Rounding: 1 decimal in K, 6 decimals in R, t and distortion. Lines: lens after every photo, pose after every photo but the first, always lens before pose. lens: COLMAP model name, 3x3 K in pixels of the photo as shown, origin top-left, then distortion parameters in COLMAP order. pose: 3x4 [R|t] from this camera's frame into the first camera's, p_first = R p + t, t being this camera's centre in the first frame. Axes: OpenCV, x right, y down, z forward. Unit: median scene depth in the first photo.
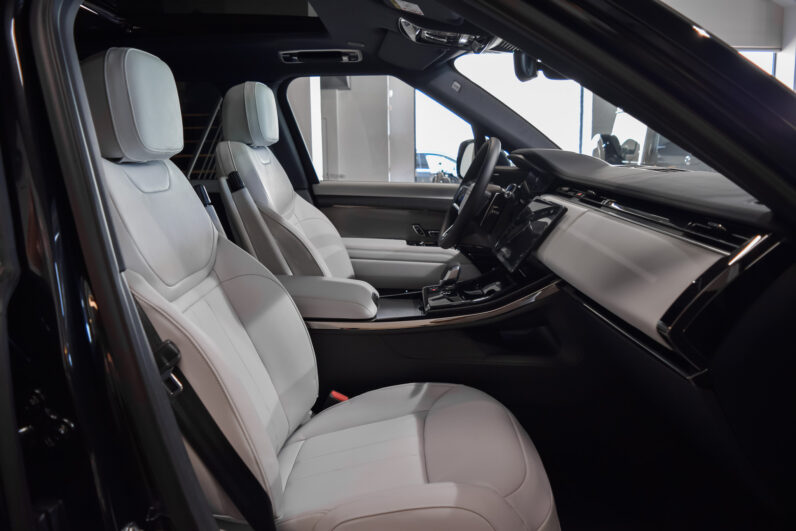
lens RADIAL K [[630.8, 0, 398.0], [0, 630.8, 265.5], [0, 0, 1]] dist [-0.087345, 0.008330]
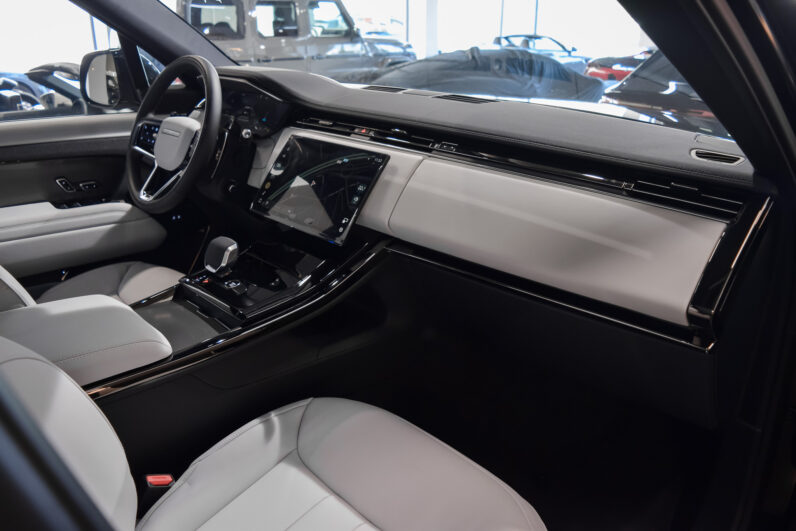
lens RADIAL K [[630.8, 0, 398.0], [0, 630.8, 265.5], [0, 0, 1]] dist [-0.087345, 0.008330]
pose [[0.718280, -0.245485, 0.651008, -0.278176], [0.120642, 0.965457, 0.230951, -0.133328], [-0.685215, -0.087348, 0.723084, 0.356753]]
